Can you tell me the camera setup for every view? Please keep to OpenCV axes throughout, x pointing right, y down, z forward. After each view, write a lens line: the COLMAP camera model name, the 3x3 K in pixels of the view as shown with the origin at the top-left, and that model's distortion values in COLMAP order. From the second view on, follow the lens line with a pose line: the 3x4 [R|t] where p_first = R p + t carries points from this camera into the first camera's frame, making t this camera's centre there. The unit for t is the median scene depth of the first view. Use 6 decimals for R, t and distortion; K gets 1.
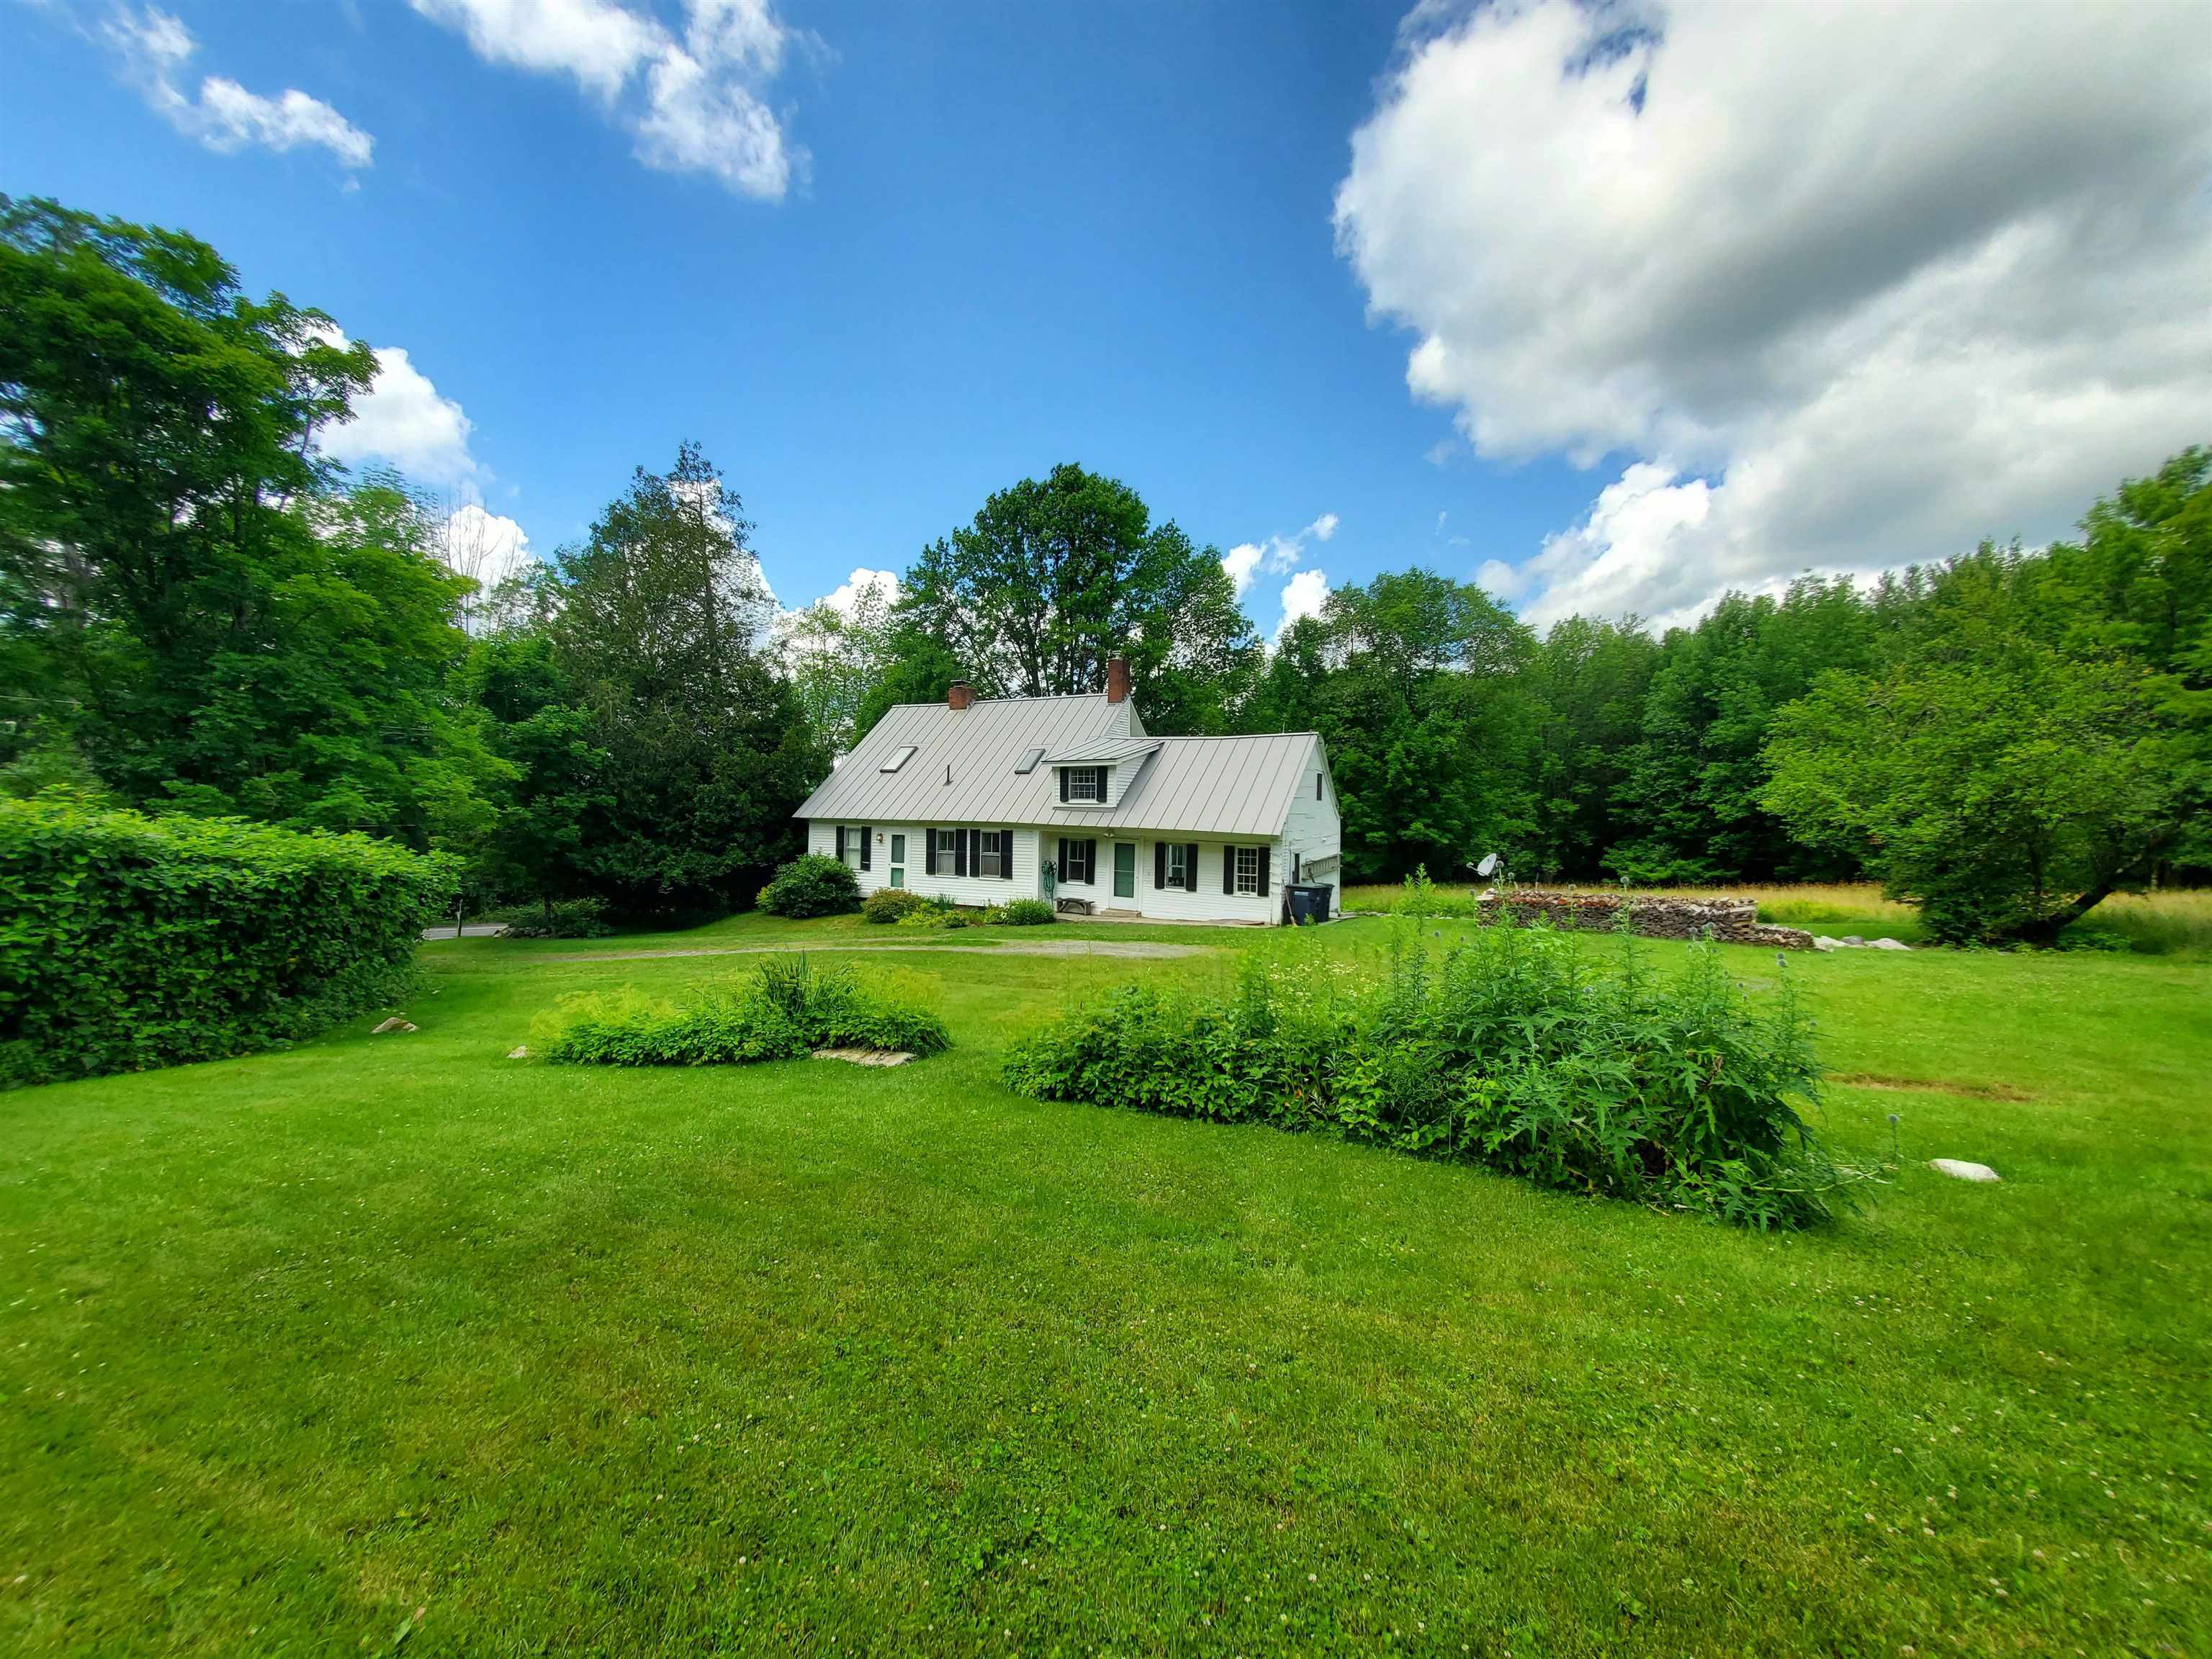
lens RADIAL K [[901.5, 0, 1072.3], [0, 901.5, 827.1], [0, 0, 1]] dist [0.003103, -0.000490]
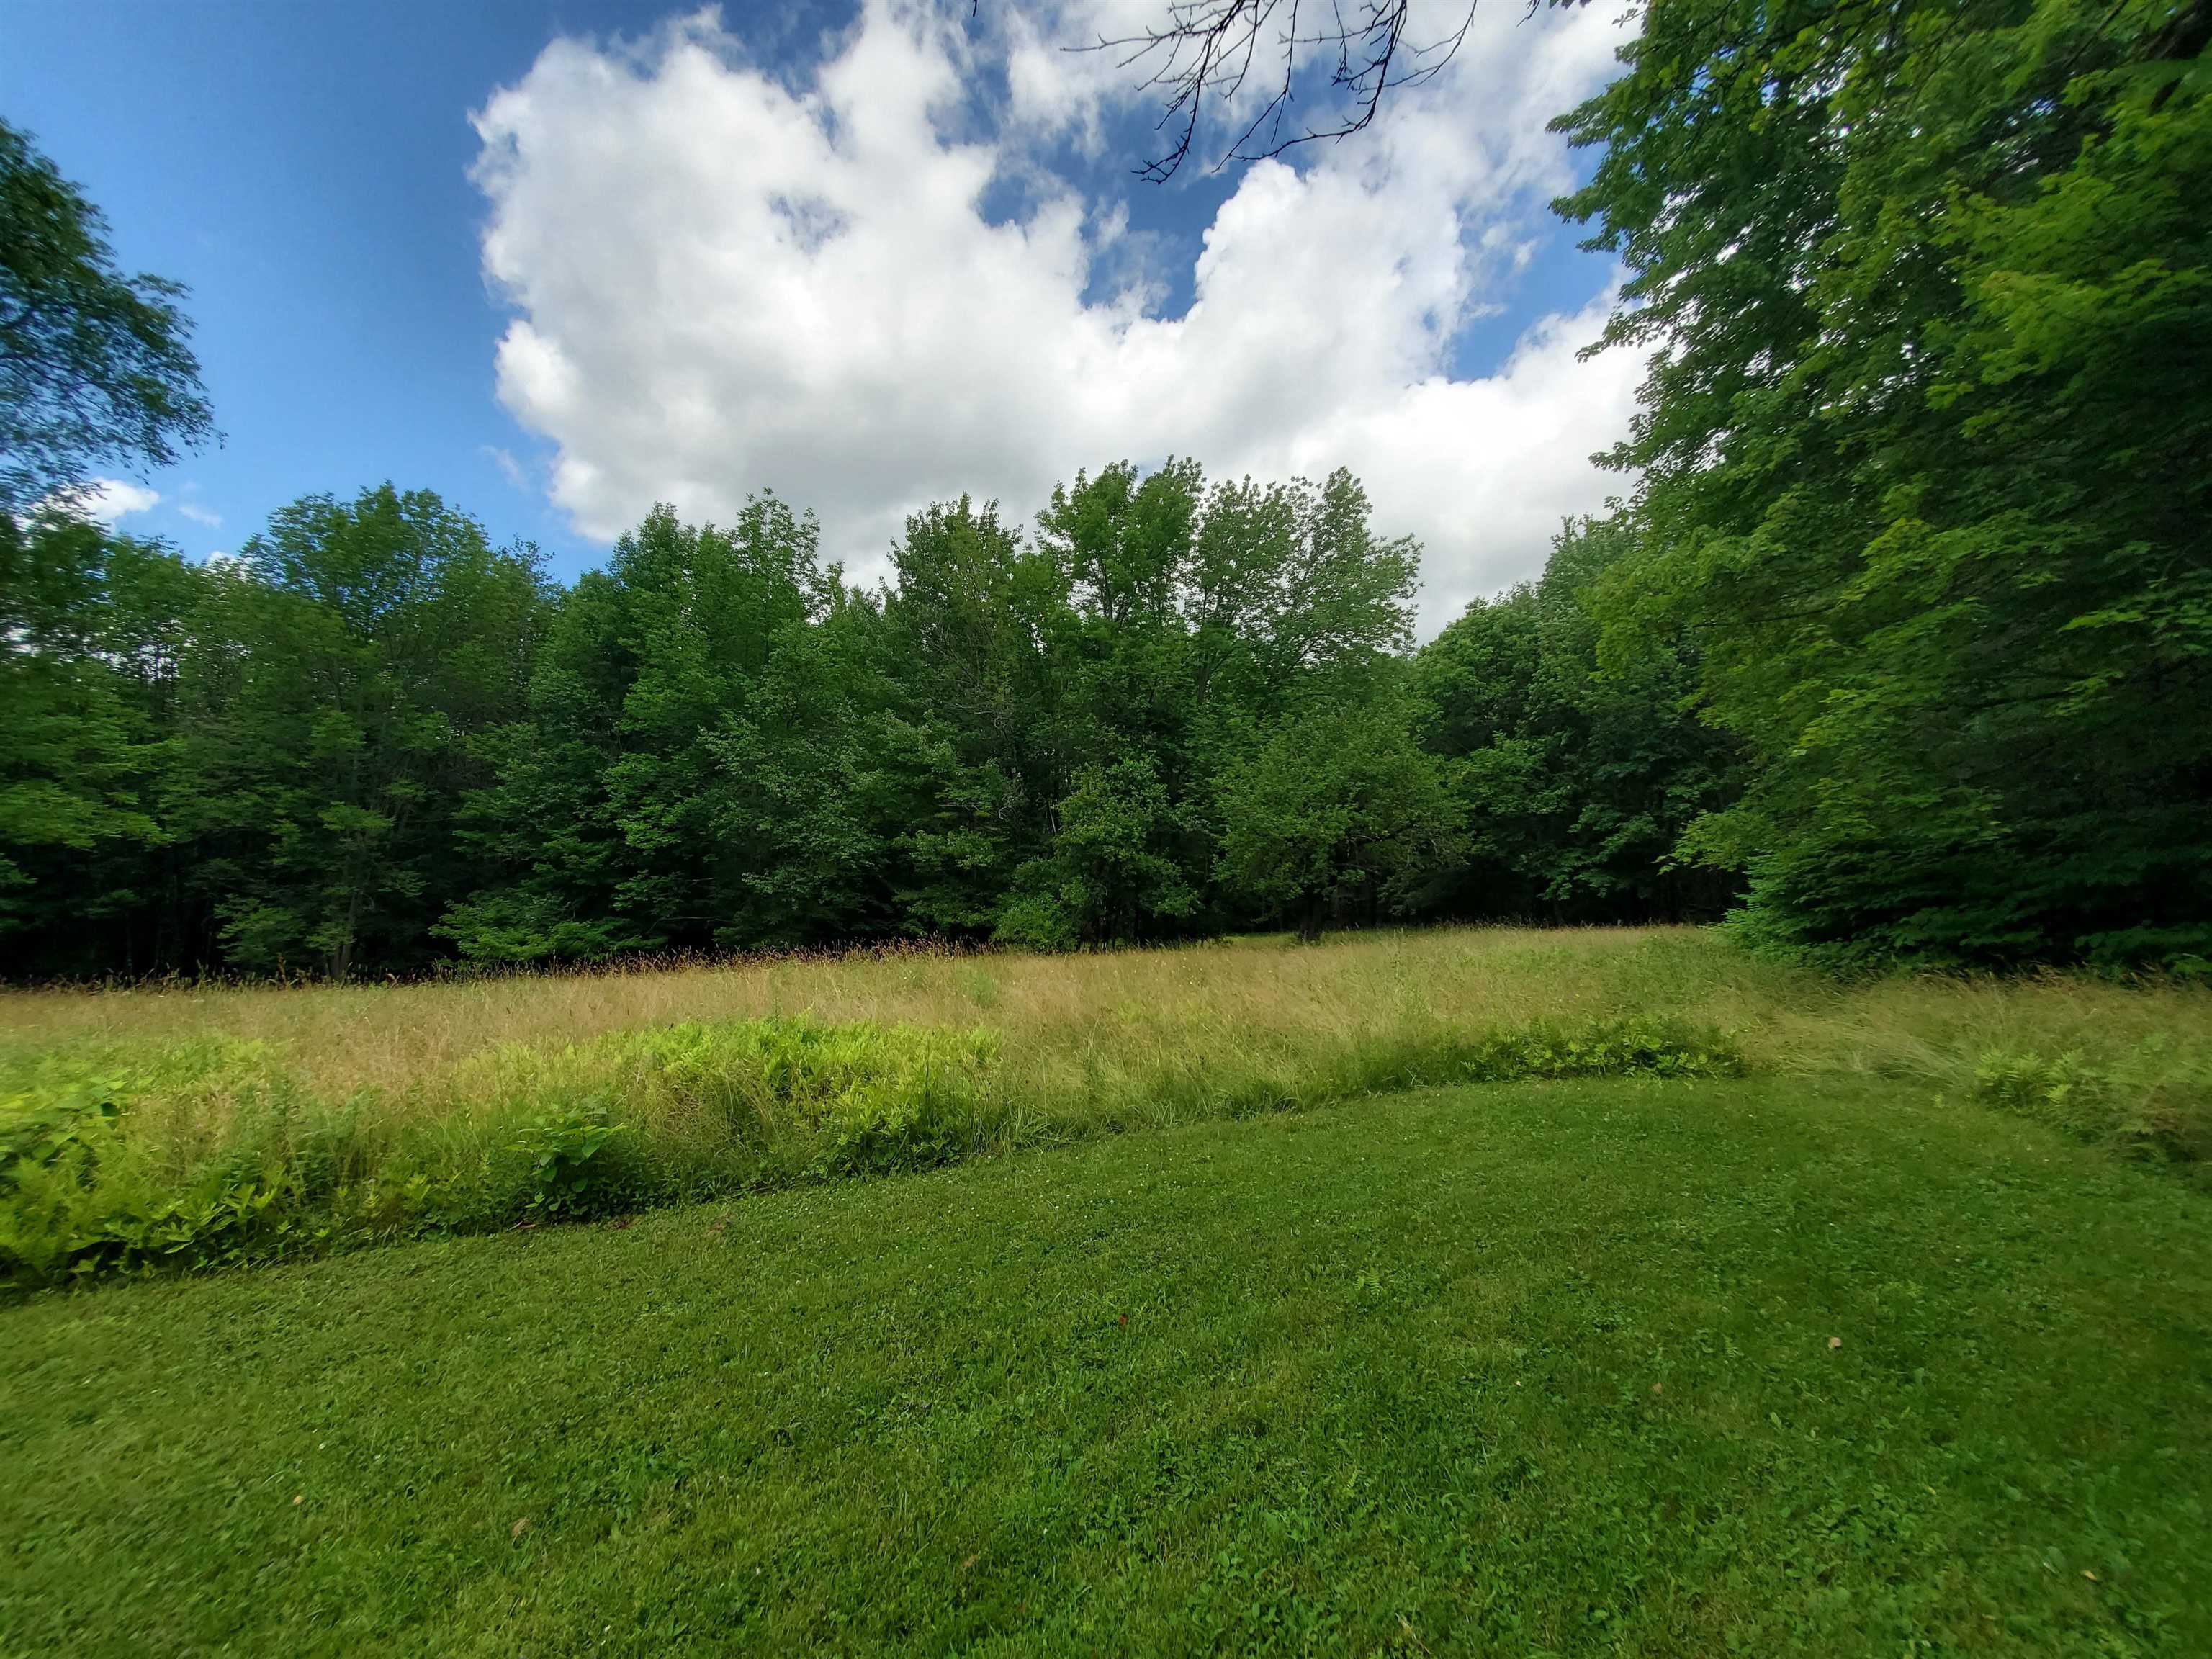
lens RADIAL K [[901.5, 0, 1125.5], [0, 901.5, 842.8], [0, 0, 1]] dist [0.003103, -0.000490]
pose [[0.461129, 0.076367, 0.884041, 0.314312], [-0.010772, 0.996698, -0.080481, 0.028276], [-0.887267, 0.027590, 0.460429, 0.406528]]
